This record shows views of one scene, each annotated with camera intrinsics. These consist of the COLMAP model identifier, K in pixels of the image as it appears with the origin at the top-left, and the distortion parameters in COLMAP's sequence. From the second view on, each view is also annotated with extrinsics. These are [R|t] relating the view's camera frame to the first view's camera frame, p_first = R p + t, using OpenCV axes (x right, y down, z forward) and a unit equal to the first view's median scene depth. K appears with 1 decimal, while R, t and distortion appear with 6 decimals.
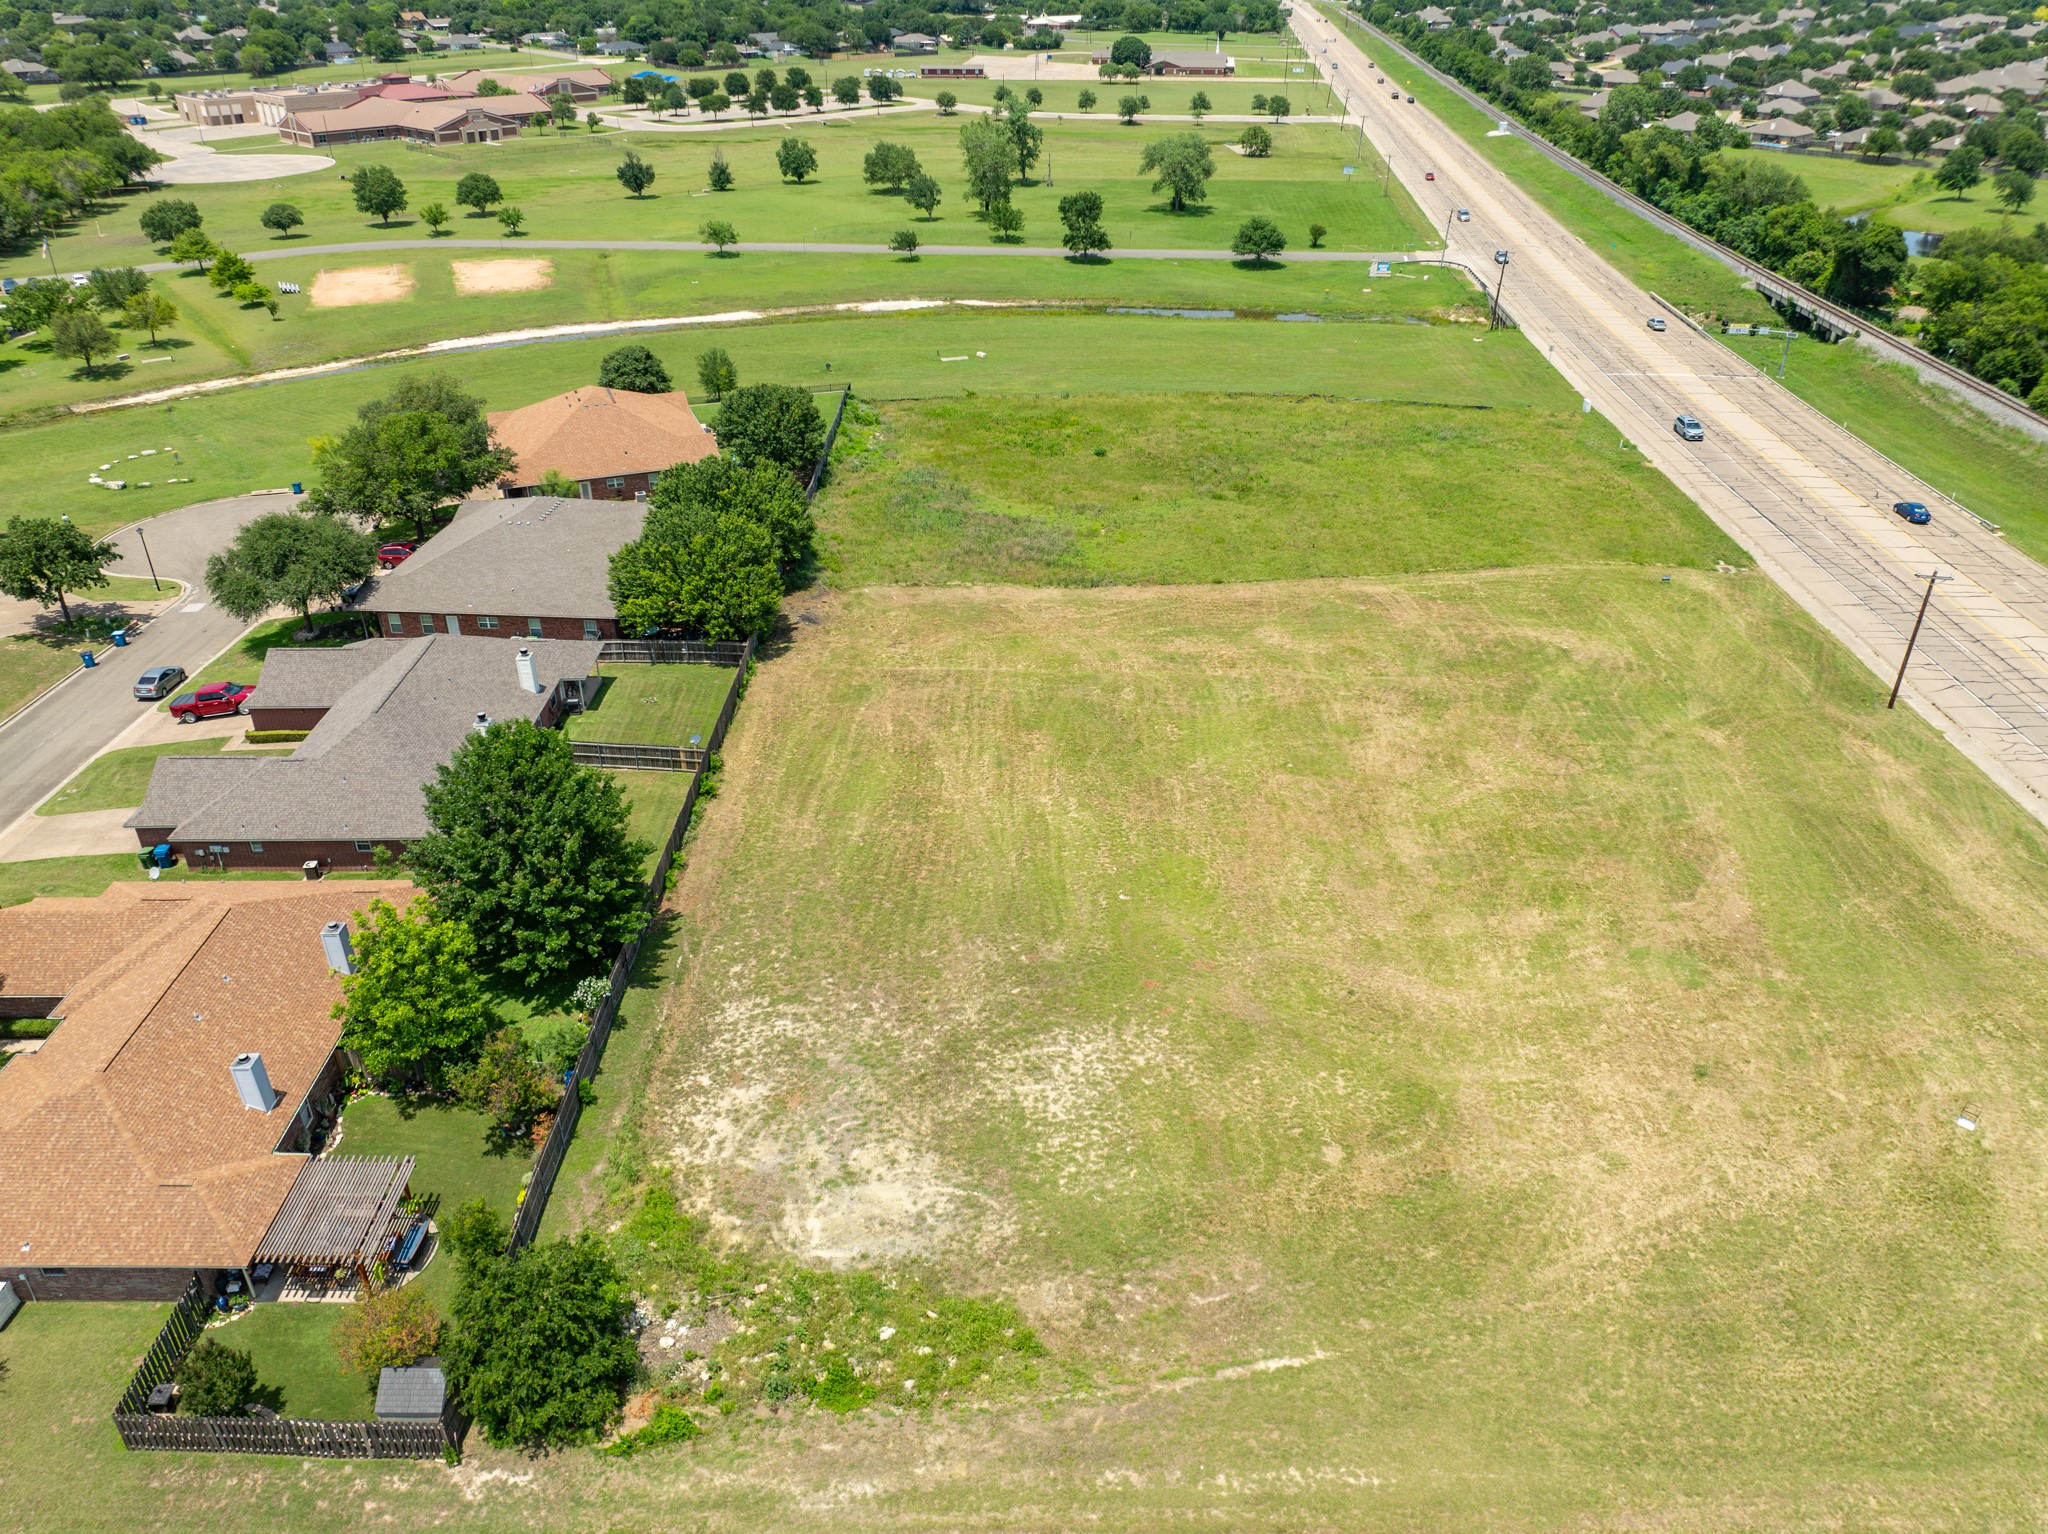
lens RADIAL K [[1465.6, 0, 1032.7], [0, 1465.6, 765.9], [0, 0, 1]] dist [-0.040135, 0.006941]
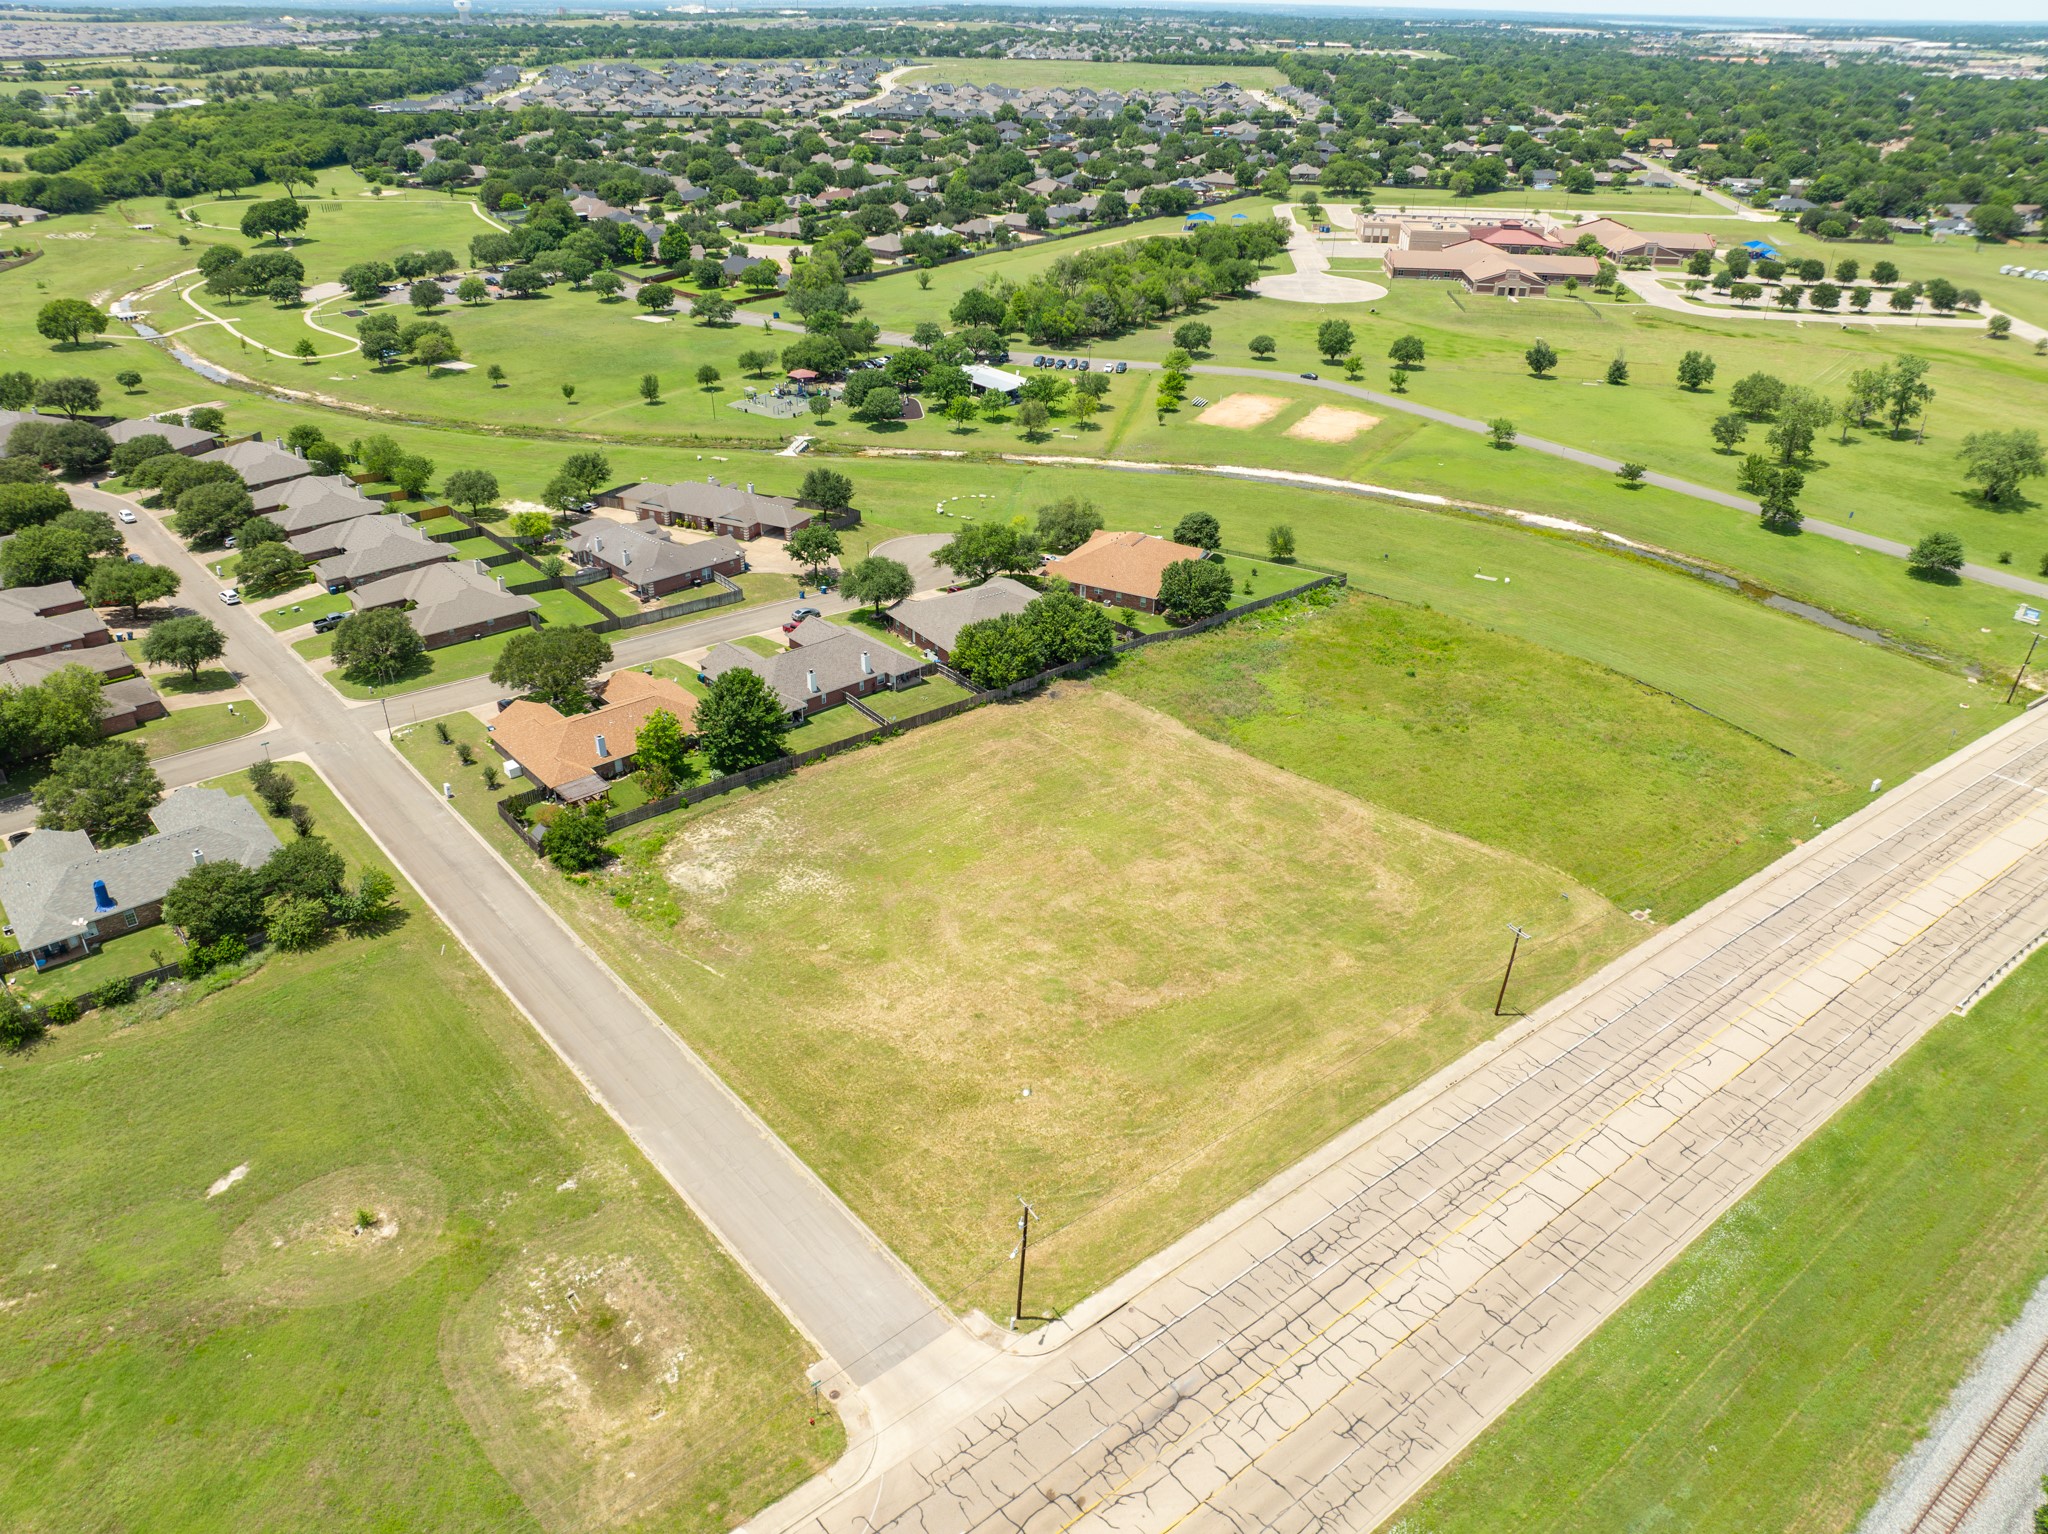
lens RADIAL K [[1438.8, 0, 1024.0], [0, 1438.8, 767.0], [0, 0, 1]] dist [-0.025034, -0.028856]
pose [[0.648263, 0.371714, -0.664518, 1.768676], [-0.385955, 0.912728, 0.134042, -0.416428], [0.656349, 0.169579, 0.735152, -0.520292]]
